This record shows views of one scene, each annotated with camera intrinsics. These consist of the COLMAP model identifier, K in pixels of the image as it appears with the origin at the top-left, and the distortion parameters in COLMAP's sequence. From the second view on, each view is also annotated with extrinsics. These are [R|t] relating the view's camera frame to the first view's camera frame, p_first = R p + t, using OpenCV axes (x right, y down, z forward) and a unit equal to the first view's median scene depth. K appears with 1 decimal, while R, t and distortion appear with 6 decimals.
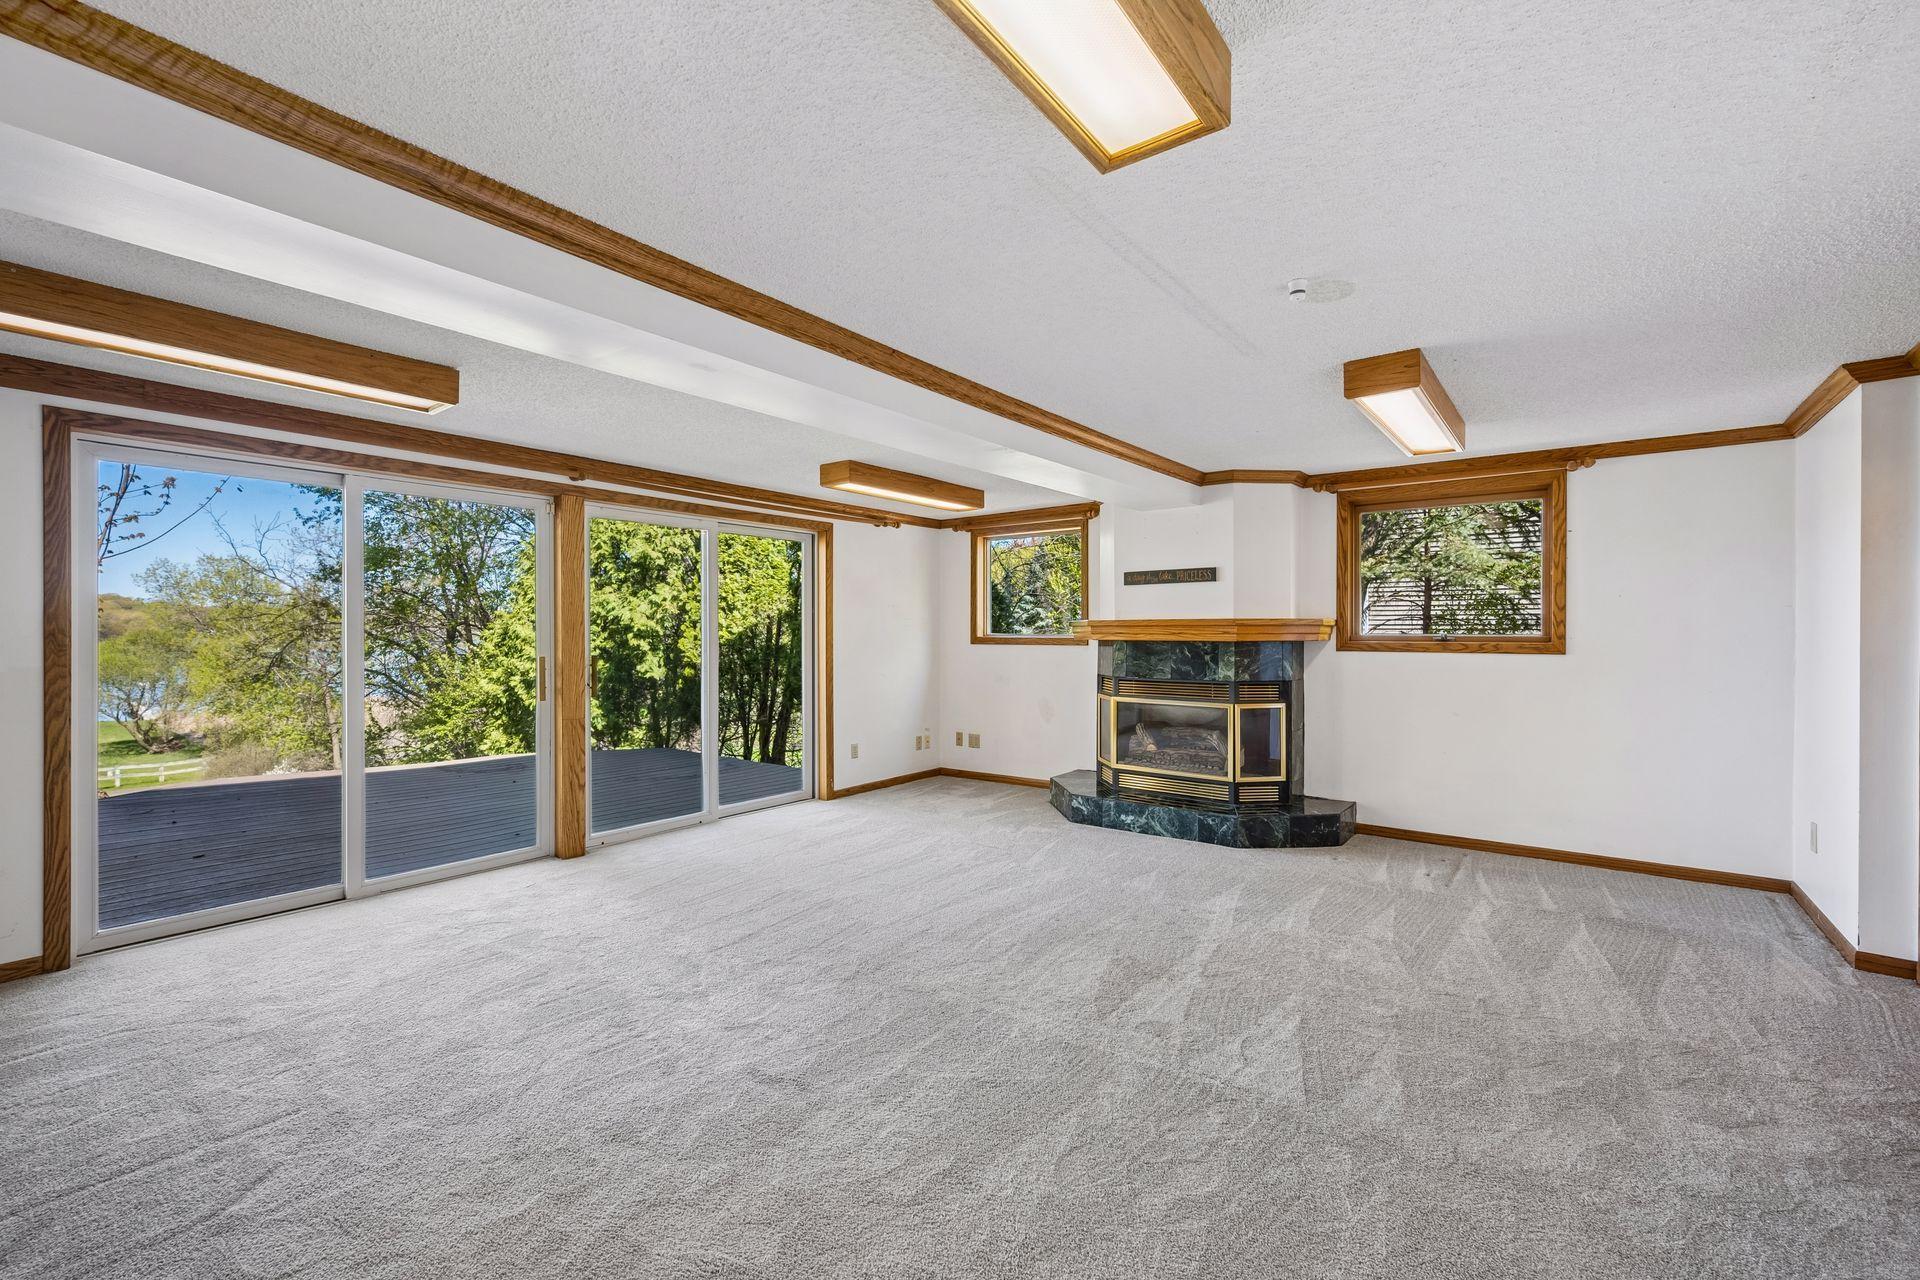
lens RADIAL K [[806.6, 0, 960.5], [0, 806.6, 634.5], [0, 0, 1]] dist [-0.001179, -0.000057]
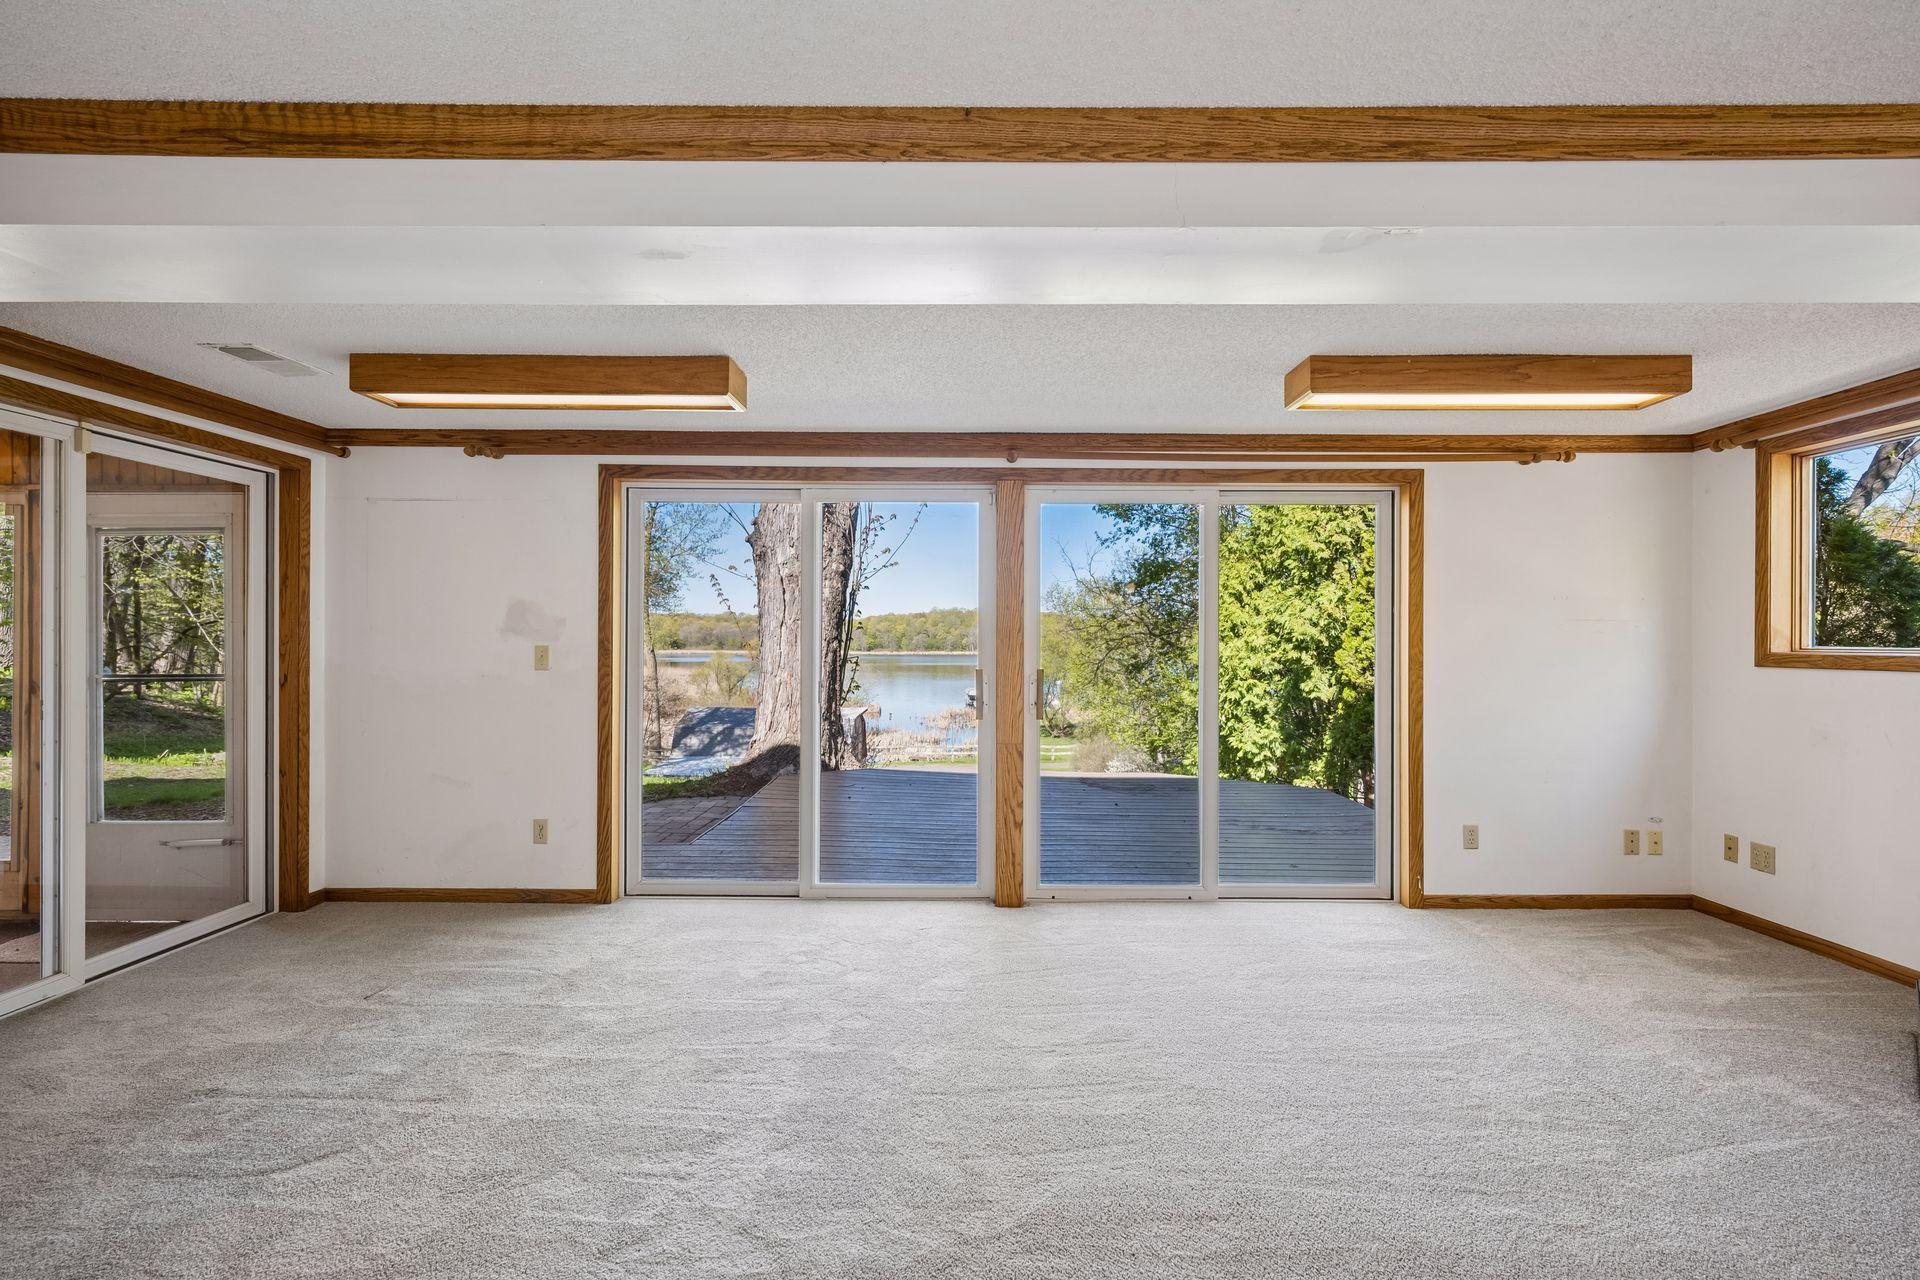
lens RADIAL K [[890.2, 0, 962.7], [0, 890.2, 643.6], [0, 0, 1]] dist [0.001028, 0.000904]
pose [[0.609742, 0.004272, -0.792588, 0.154195], [-0.005884, 0.999982, 0.000863, -0.000573], [0.792578, 0.004137, 0.609757, 0.258483]]
